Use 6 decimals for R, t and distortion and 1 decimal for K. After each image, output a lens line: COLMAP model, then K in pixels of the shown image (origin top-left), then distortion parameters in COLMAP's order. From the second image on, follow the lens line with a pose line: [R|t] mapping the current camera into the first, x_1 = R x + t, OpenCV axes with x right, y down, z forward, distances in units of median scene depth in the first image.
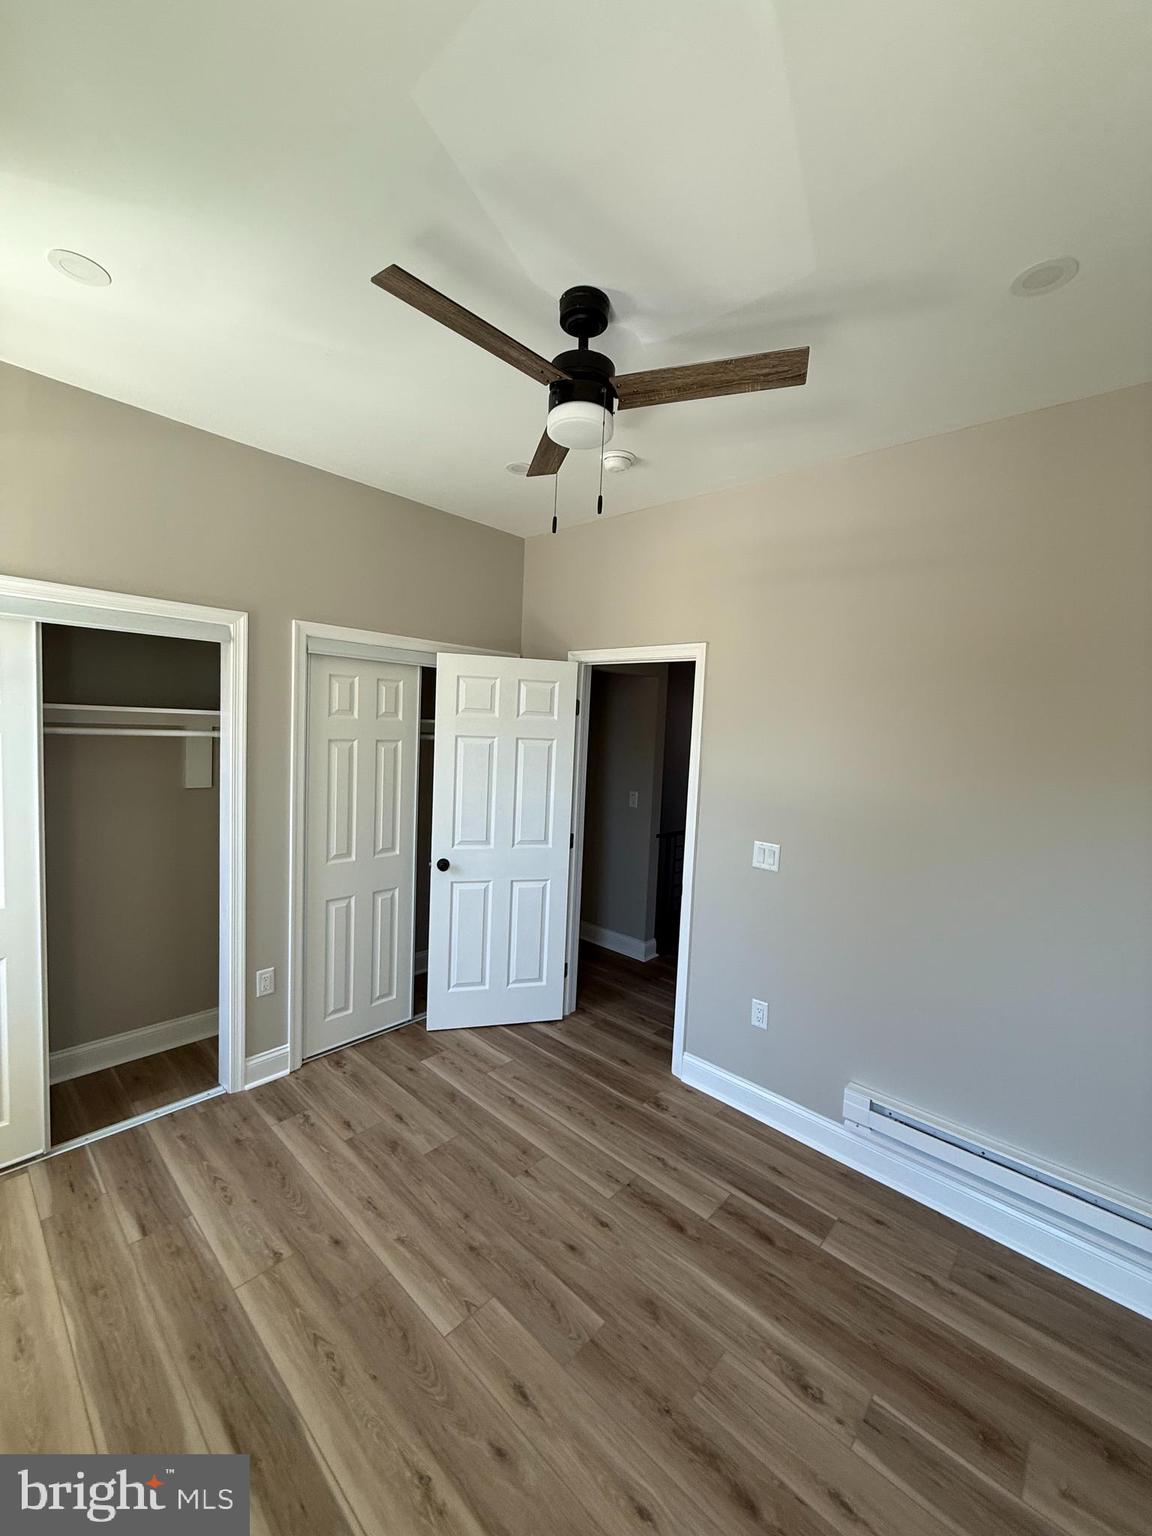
lens RADIAL K [[612.3, 0, 576.0], [0, 612.3, 768.0], [0, 0, 1]] dist [0.000203, 0.000184]
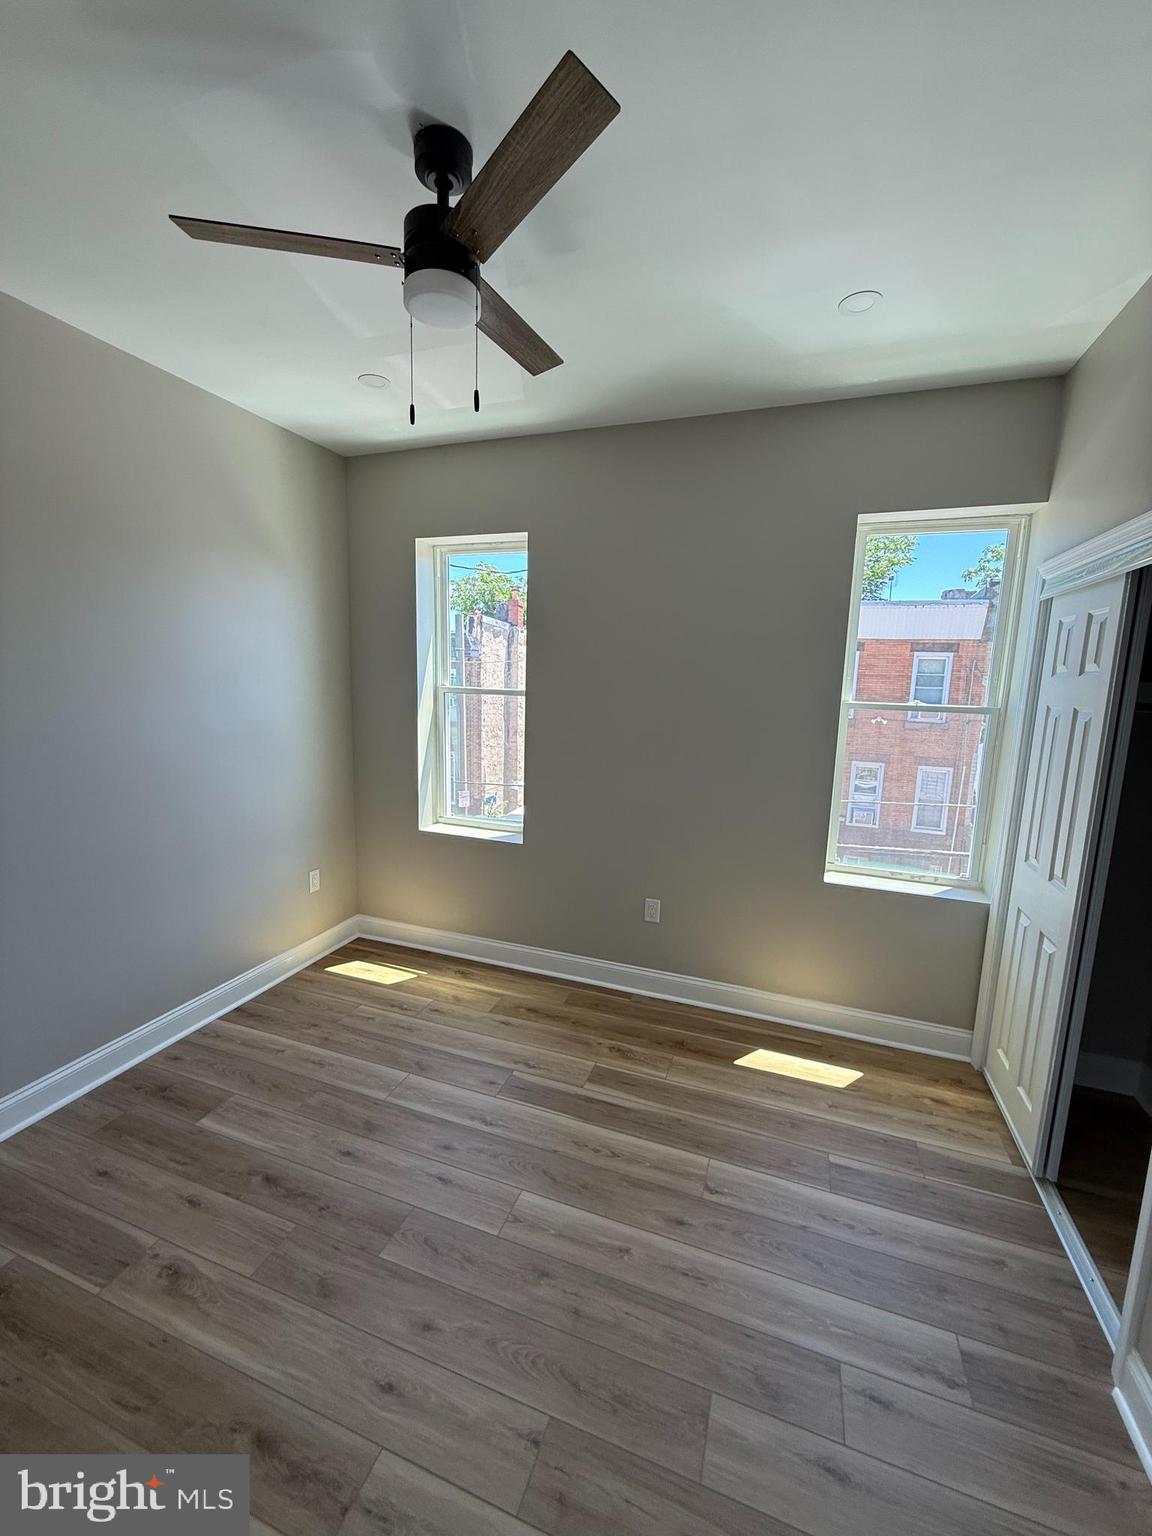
lens RADIAL K [[623.5, 0, 576.0], [0, 623.5, 768.0], [0, 0, 1]] dist [-0.000121, -0.000020]
pose [[-0.919570, -0.012432, -0.392730, 0.145303], [-0.097992, 0.975174, 0.198577, -0.084441], [0.380512, 0.221090, -0.897959, 1.688422]]
